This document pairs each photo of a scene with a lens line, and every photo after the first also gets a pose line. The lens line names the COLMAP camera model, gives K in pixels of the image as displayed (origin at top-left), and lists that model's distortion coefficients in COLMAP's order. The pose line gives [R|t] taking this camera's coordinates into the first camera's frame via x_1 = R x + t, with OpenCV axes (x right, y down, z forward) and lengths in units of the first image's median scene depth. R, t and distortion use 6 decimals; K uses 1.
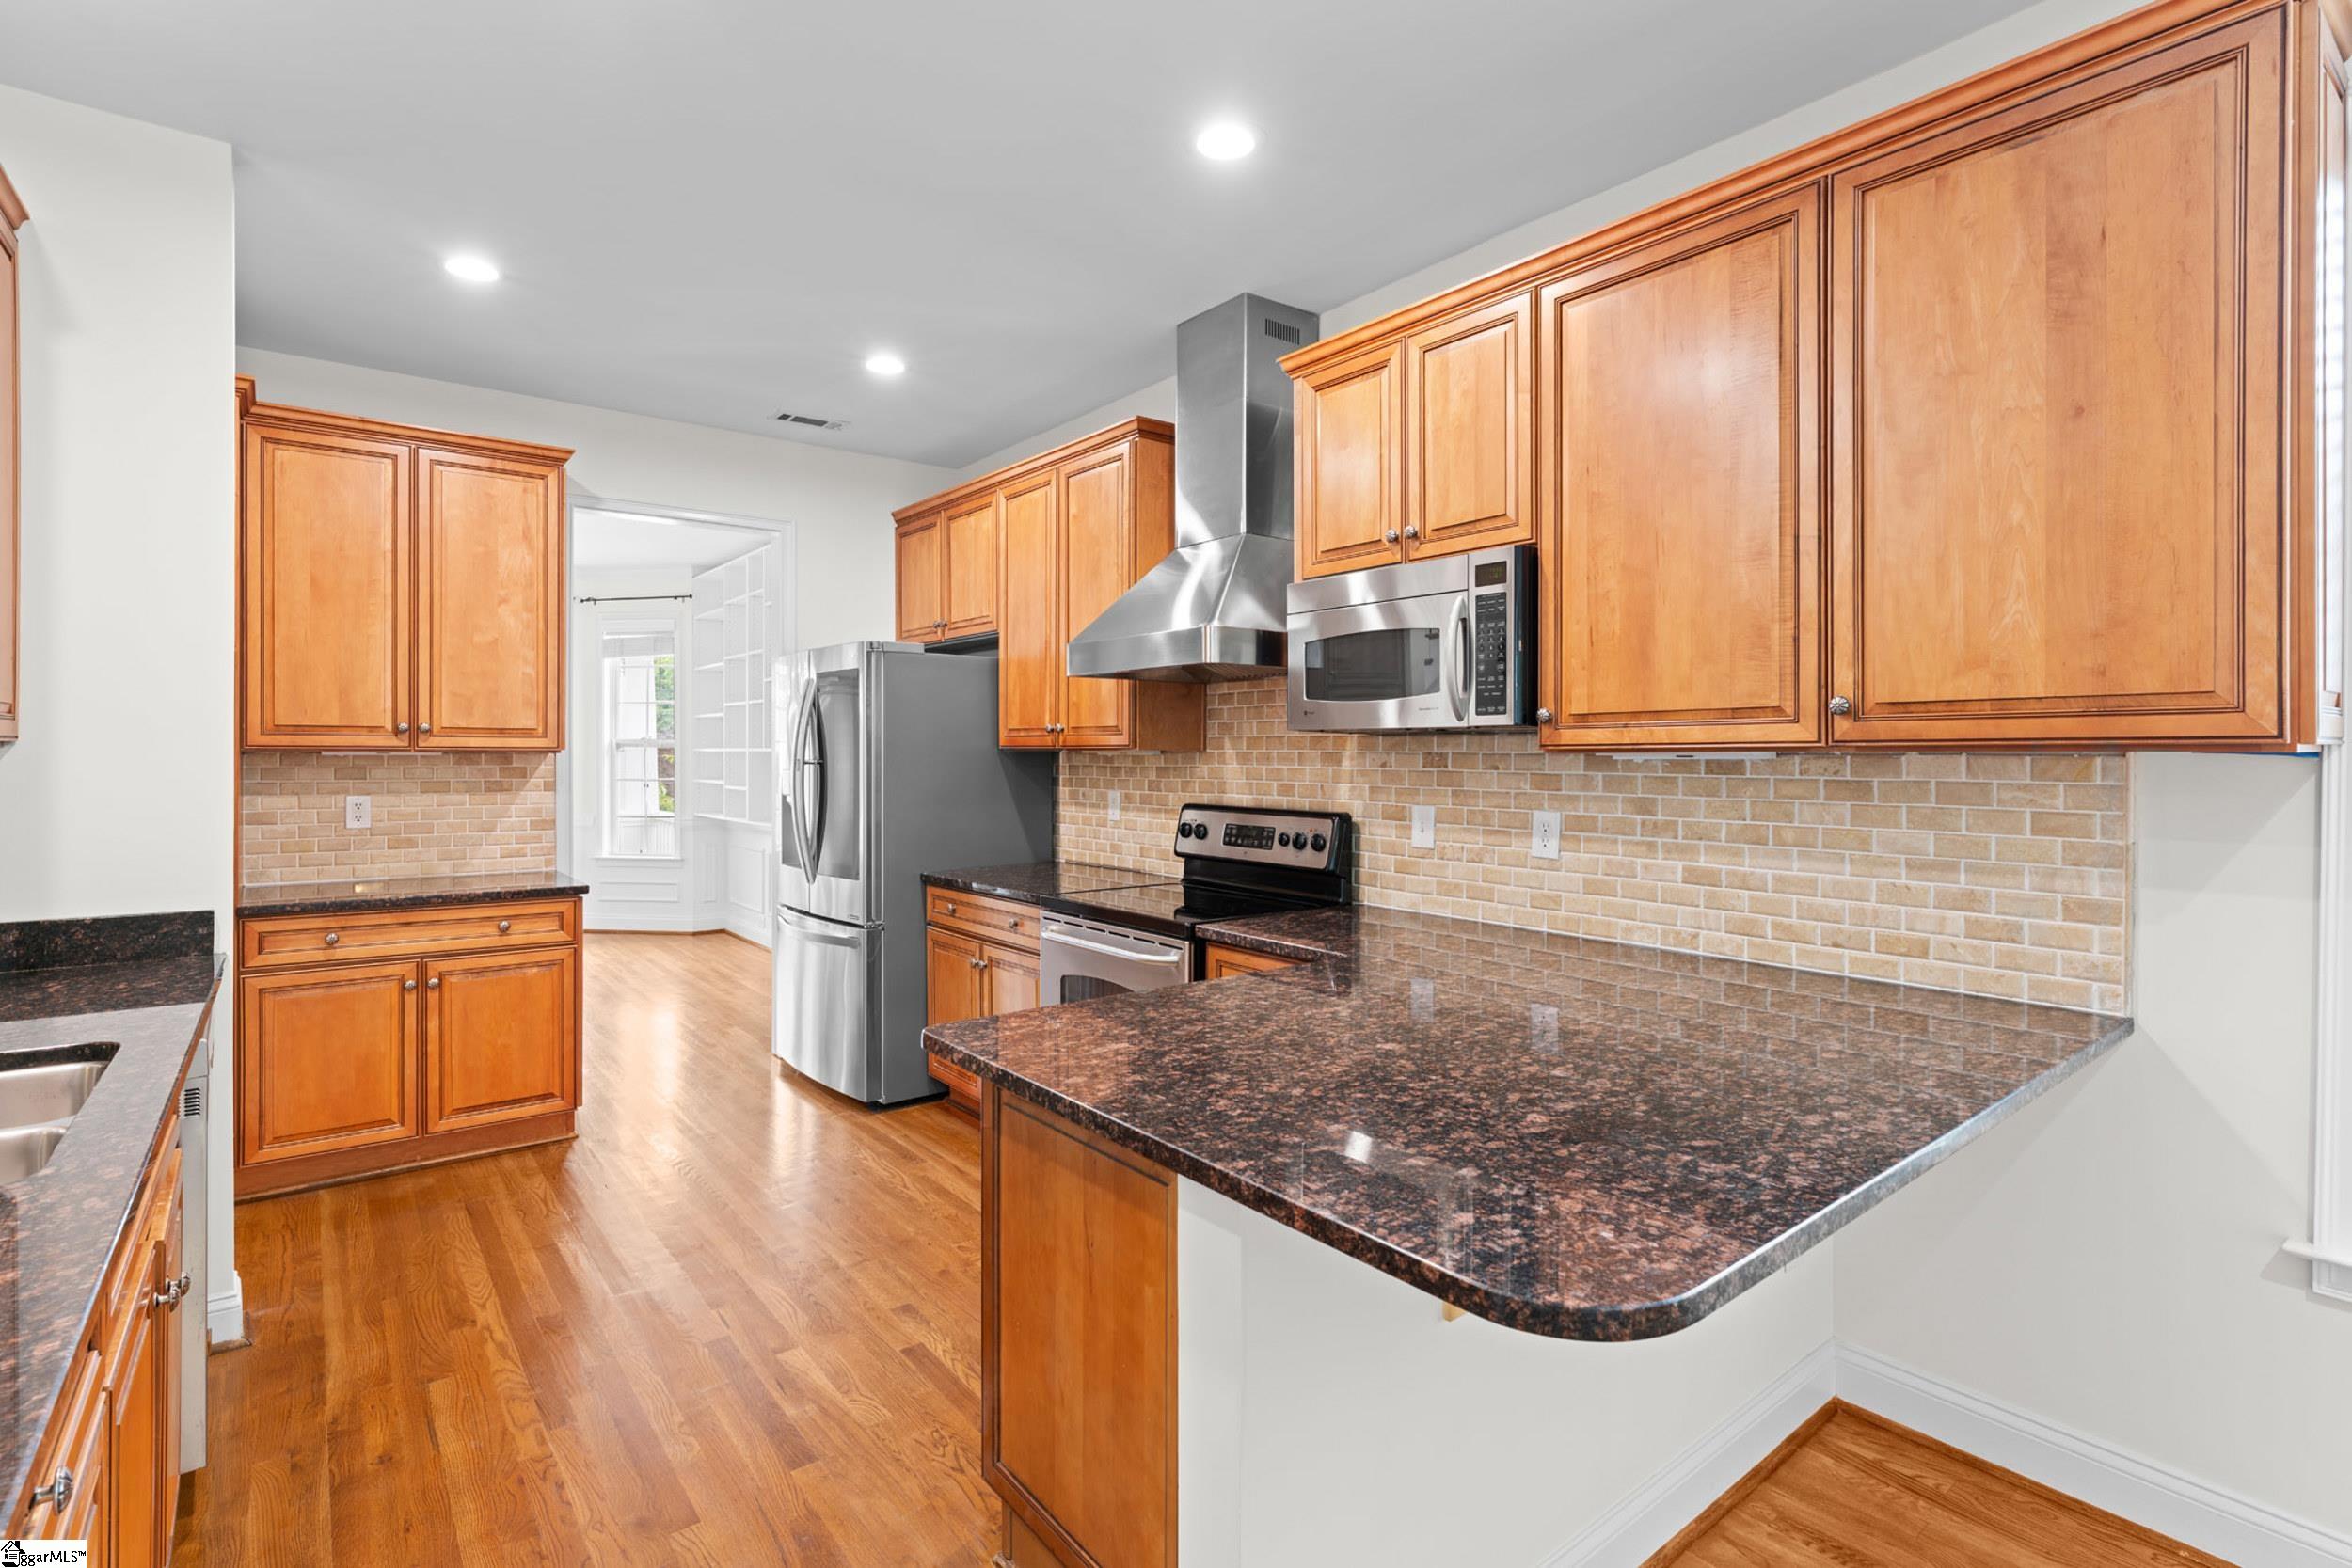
lens RADIAL K [[1109.4, 0, 1171.5], [0, 1109.4, 762.6], [0, 0, 1]] dist [-0.000246, -0.000036]
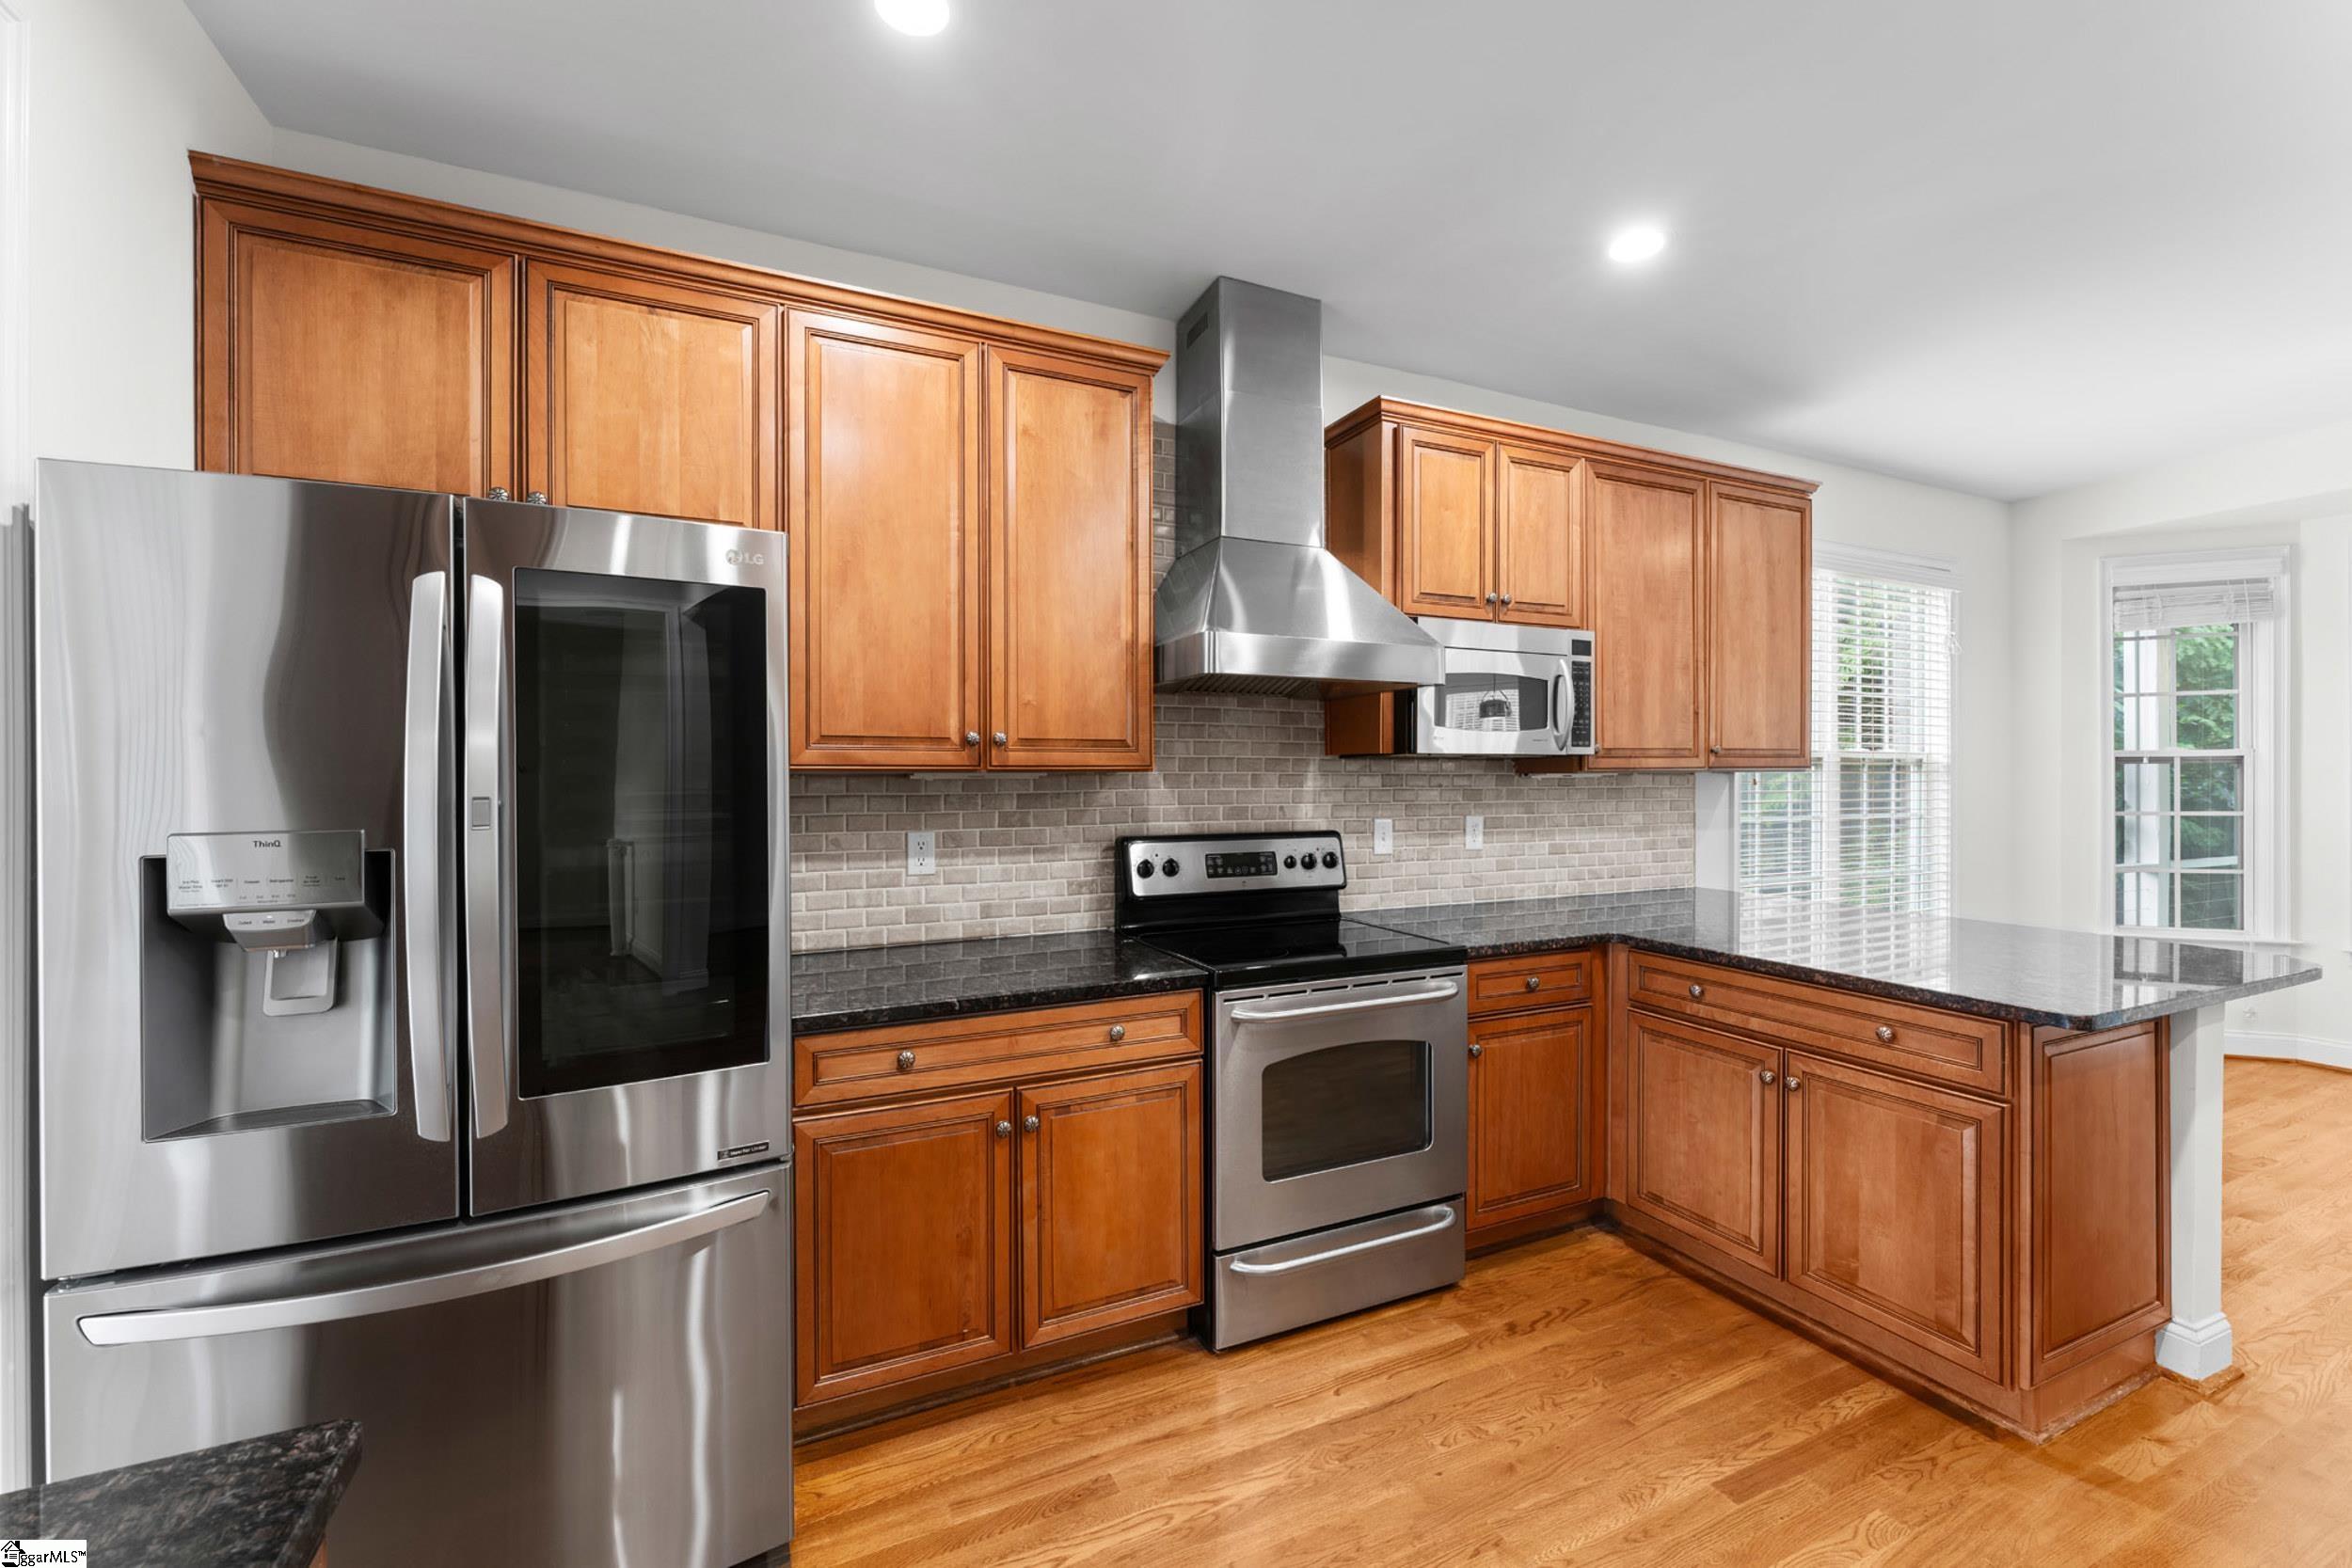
lens RADIAL K [[948.2, 0, 1170.8], [0, 948.2, 777.4], [0, 0, 1]] dist [-0.000230, -0.000288]
pose [[0.227225, -0.005279, 0.973828, -0.711587], [0.010908, 0.999936, 0.002875, -0.009404], [-0.973781, 0.009970, 0.227268, 0.869309]]
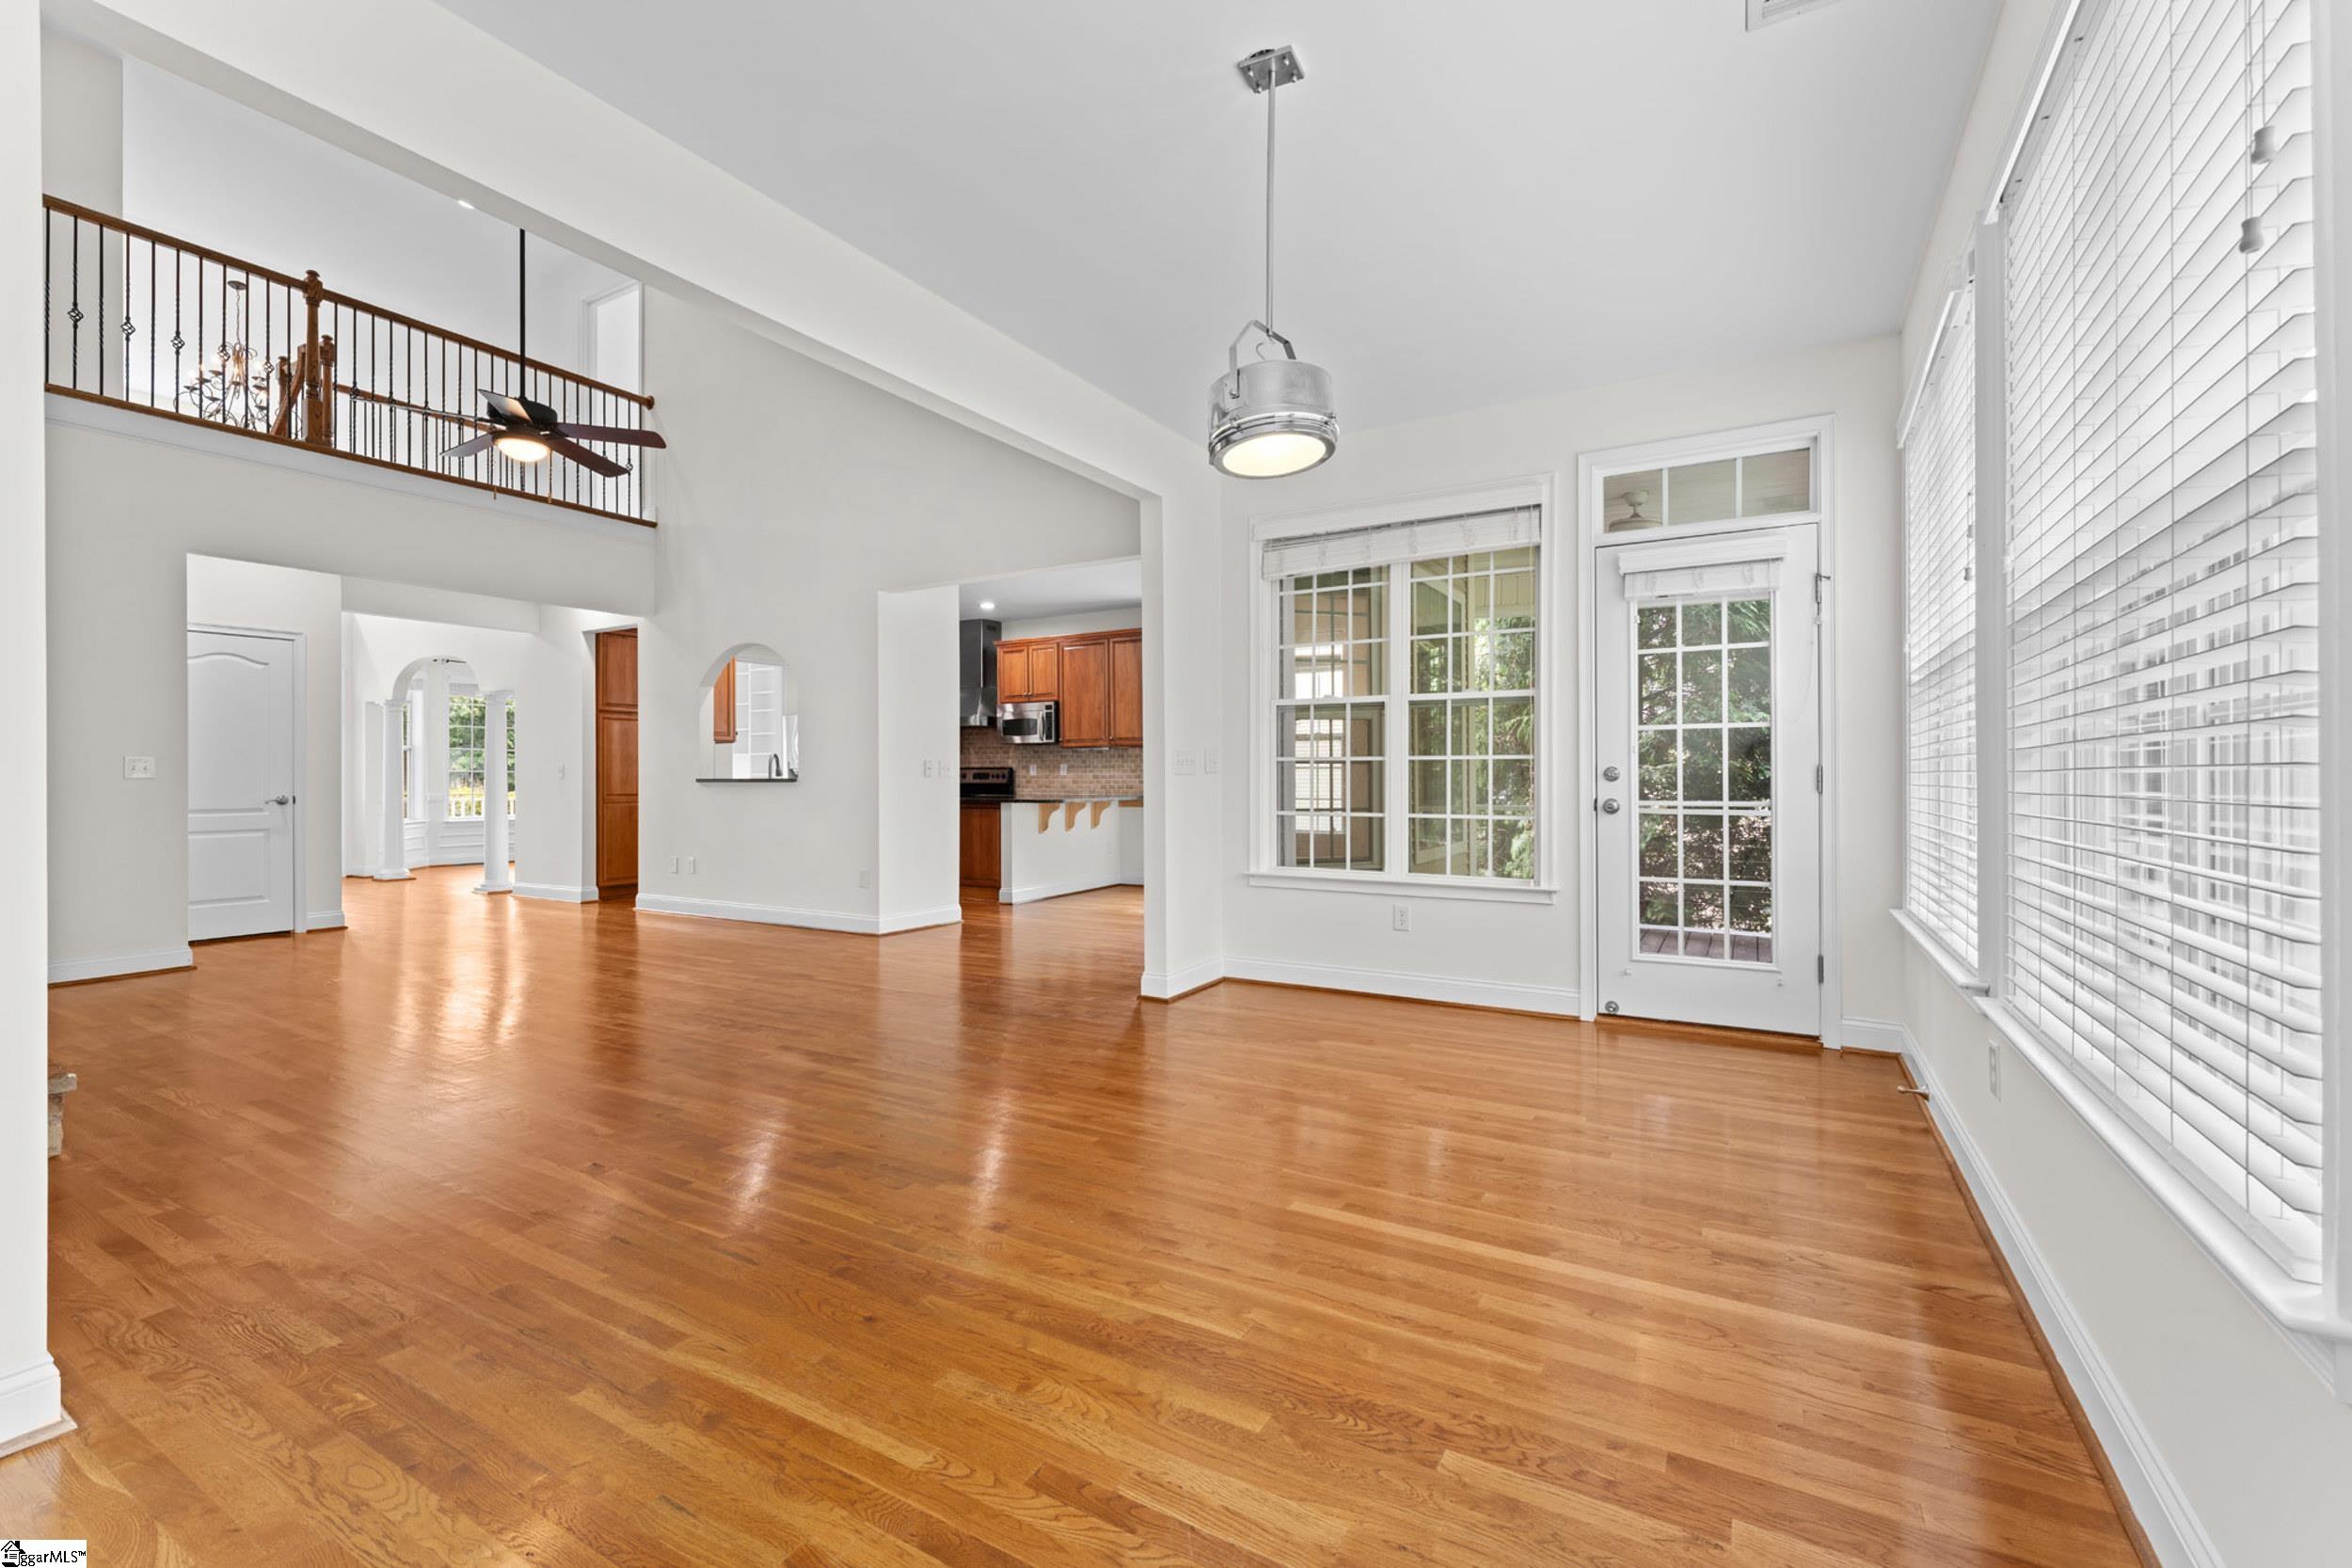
lens RADIAL K [[990.1, 0, 1177.3], [0, 990.1, 779.4], [0, 0, 1]] dist [-0.010745, -0.000019]
pose [[0.929174, -0.006668, 0.369584, -0.477138], [0.009151, 0.999946, -0.004966, 0.095630], [-0.369531, 0.007996, 0.929184, -1.958301]]
